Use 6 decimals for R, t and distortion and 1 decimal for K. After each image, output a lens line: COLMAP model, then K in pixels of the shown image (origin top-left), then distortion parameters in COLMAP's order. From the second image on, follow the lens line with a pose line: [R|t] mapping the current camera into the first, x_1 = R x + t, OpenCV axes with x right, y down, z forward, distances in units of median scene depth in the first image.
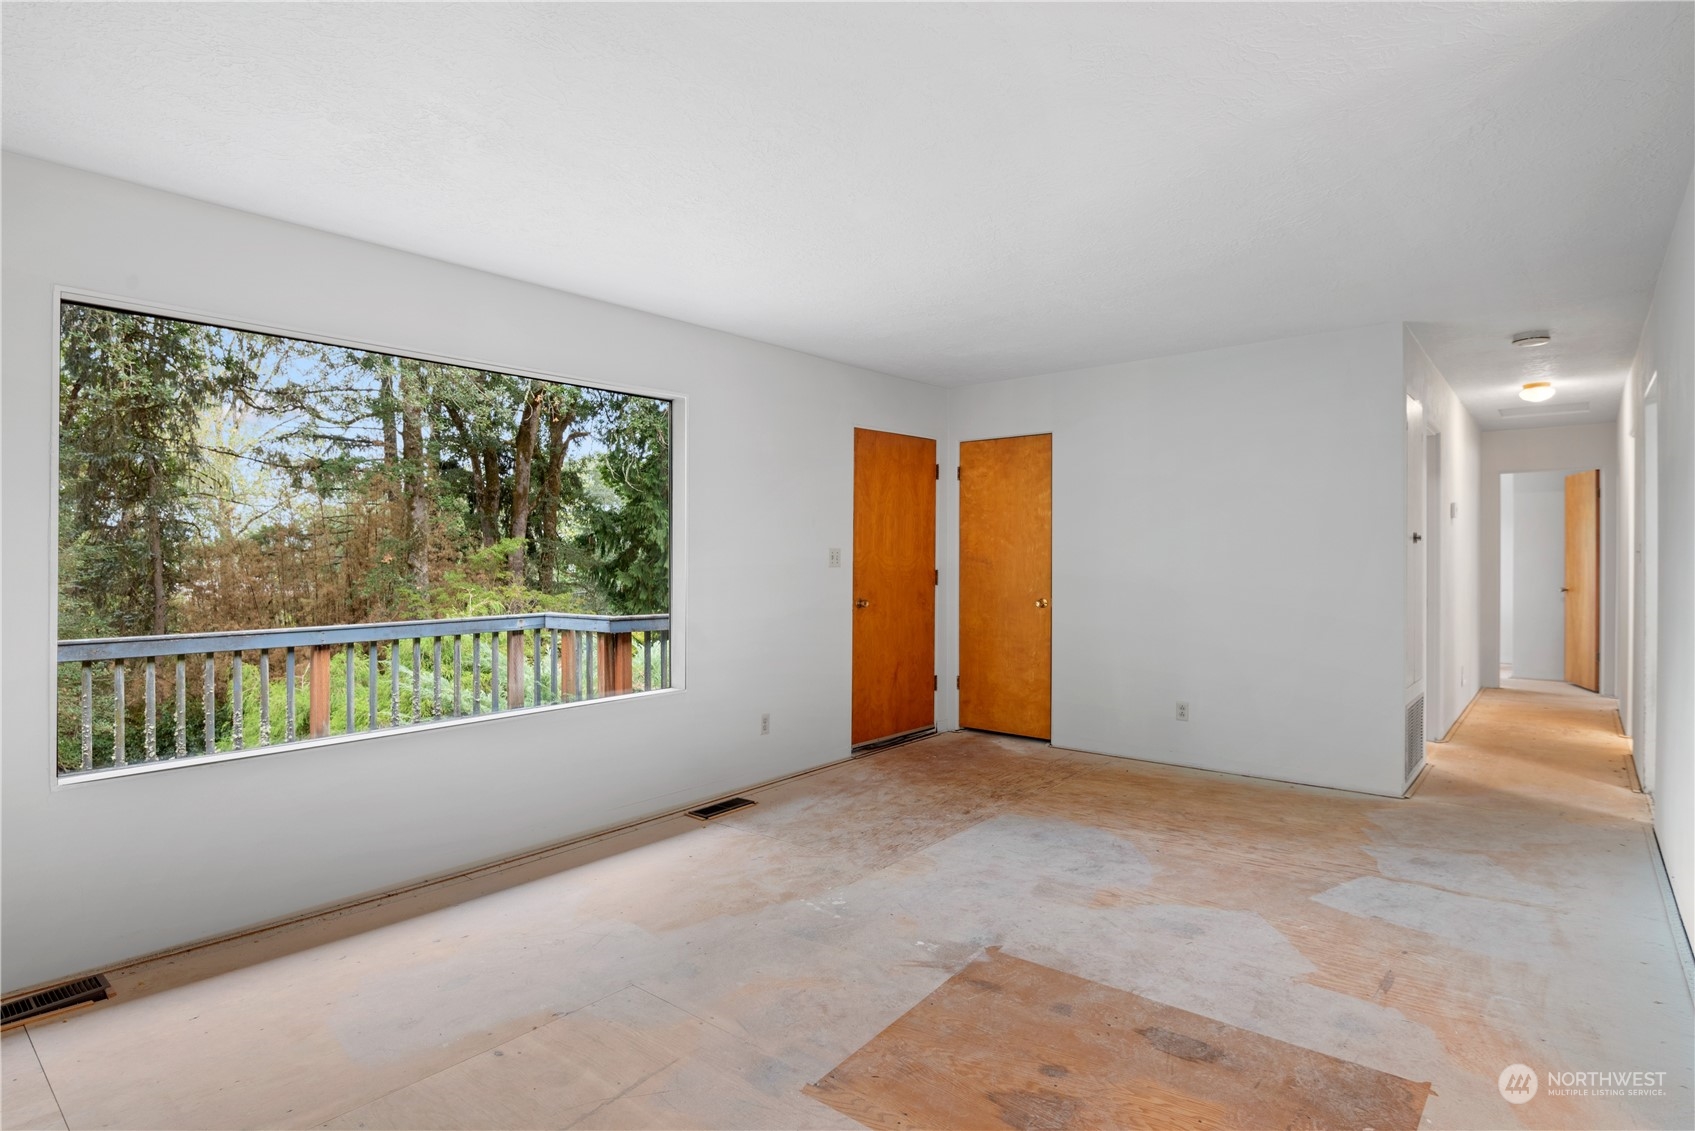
lens RADIAL K [[862.4, 0, 848.8], [0, 862.4, 562.6], [0, 0, 1]] dist [-0.024344, -0.001015]
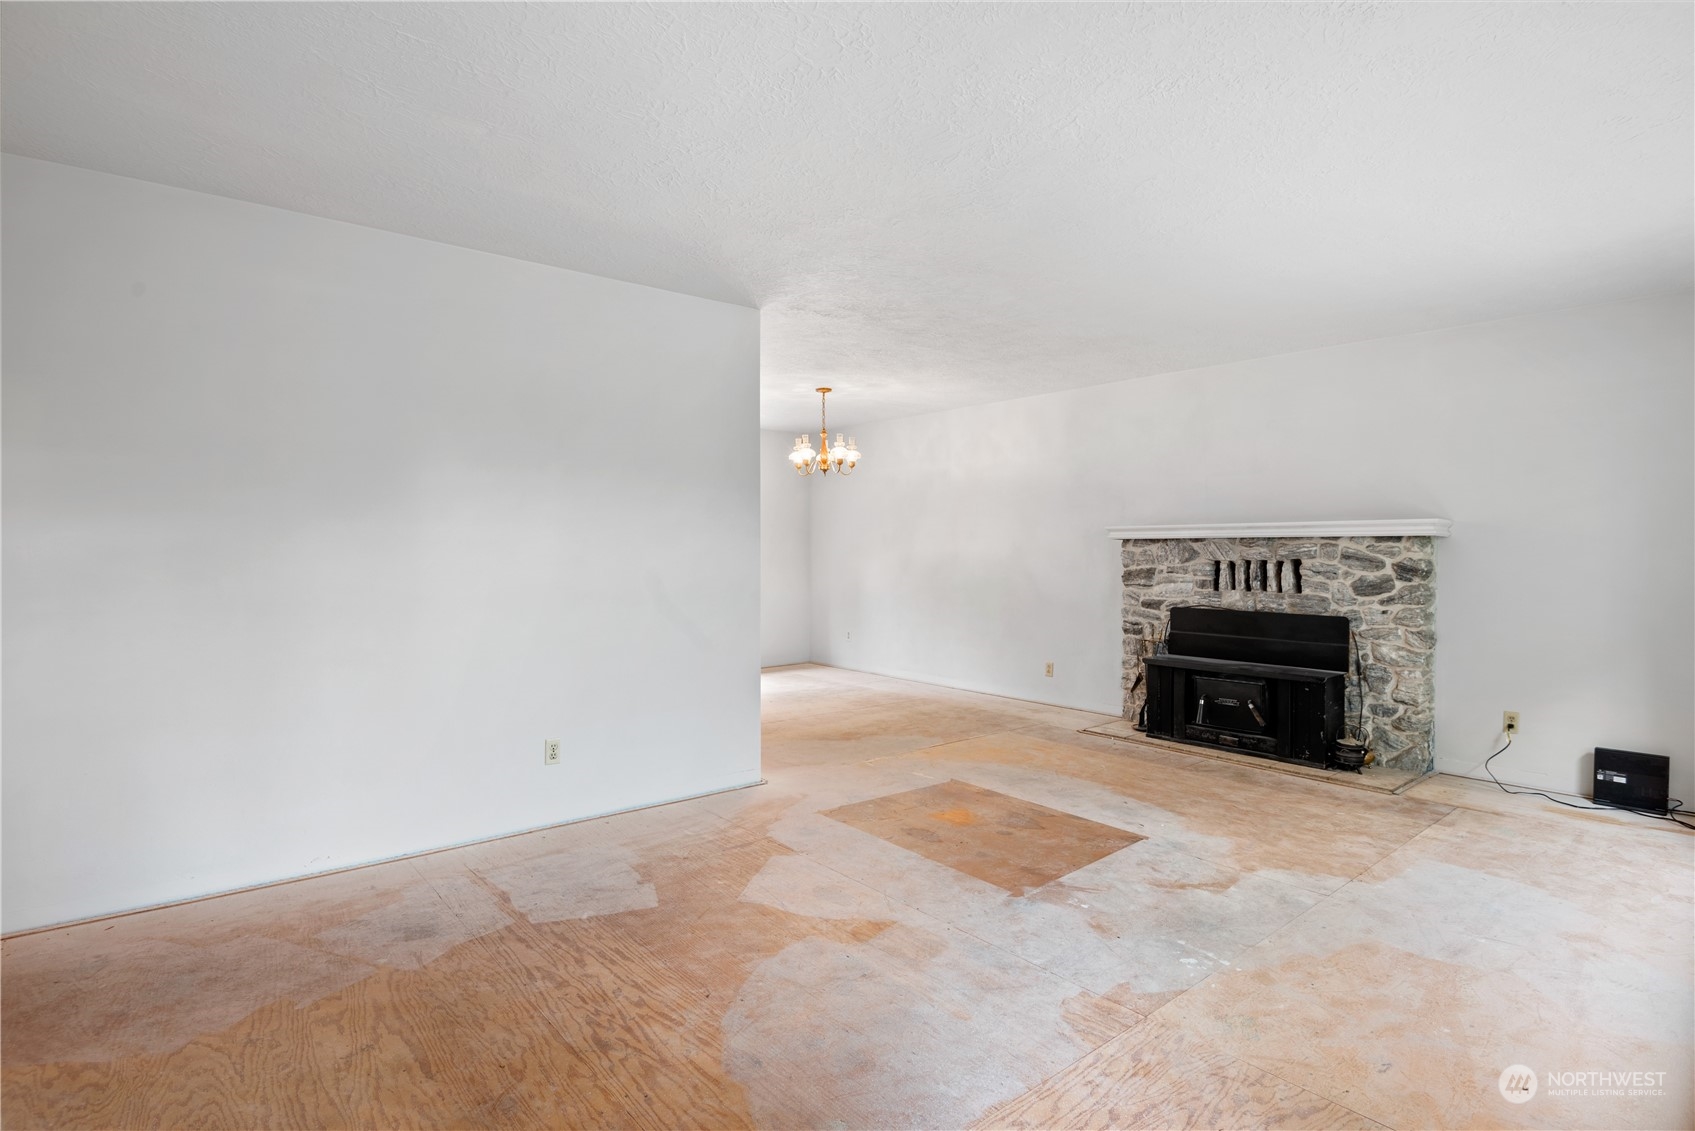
lens RADIAL K [[862.4, 0, 845.9], [0, 862.4, 557.6], [0, 0, 1]] dist [-0.024344, -0.001015]
pose [[-0.985088, 0.002589, 0.172033, 0.172583], [0.004298, 0.999945, 0.009563, 0.002310], [-0.171998, 0.010160, -0.985045, 1.893817]]
